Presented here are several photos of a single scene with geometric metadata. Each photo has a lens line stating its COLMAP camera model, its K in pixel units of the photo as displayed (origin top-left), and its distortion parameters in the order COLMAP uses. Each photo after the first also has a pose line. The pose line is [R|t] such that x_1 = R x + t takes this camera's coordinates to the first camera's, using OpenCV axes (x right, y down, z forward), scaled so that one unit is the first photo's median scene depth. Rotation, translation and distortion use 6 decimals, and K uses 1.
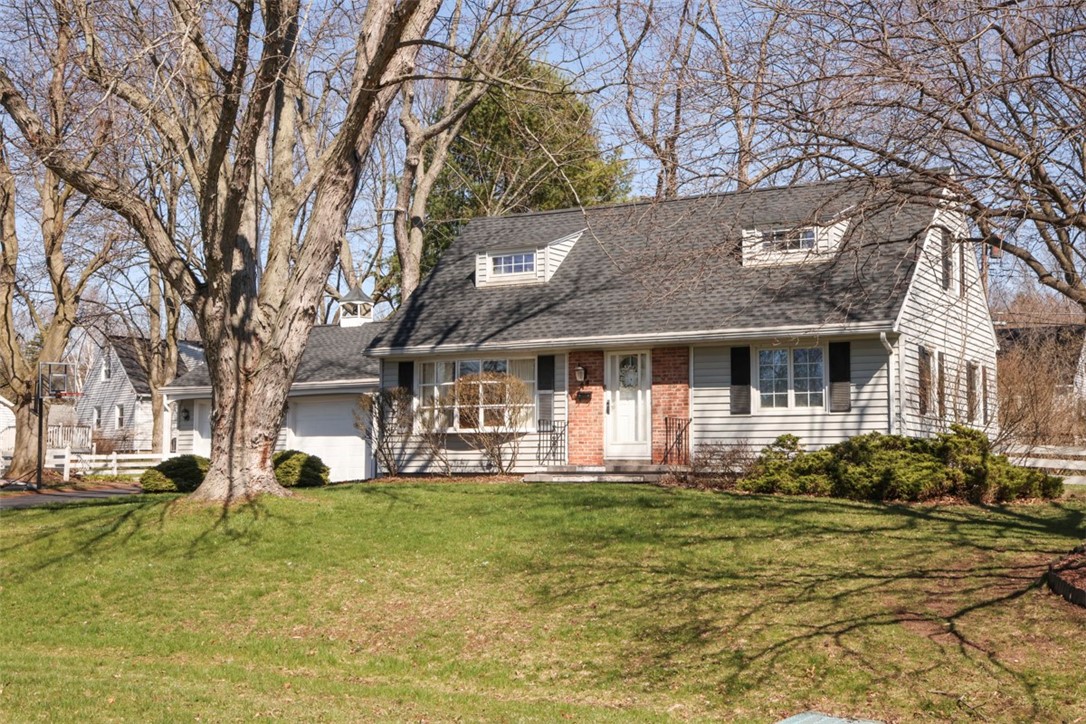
lens RADIAL K [[1390.7, 0, 541.3], [0, 1390.7, 355.0], [0, 0, 1]] dist [0.163659, 0.000000]
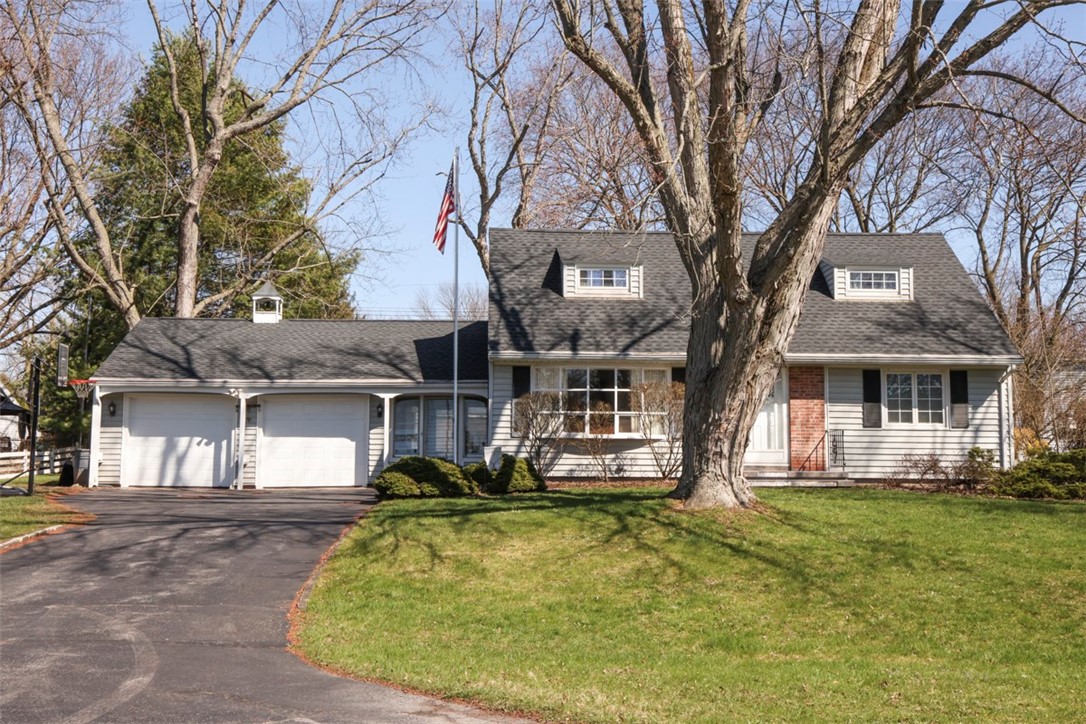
lens RADIAL K [[1146.4, 0, 546.1], [0, 1146.4, 369.9], [0, 0, 1]] dist [0.112687, 0.000000]
pose [[0.844072, 0.051096, 0.533790, -0.596816], [-0.048899, 0.998637, -0.018268, 0.025169], [-0.533995, -0.010682, 0.845420, 0.334783]]
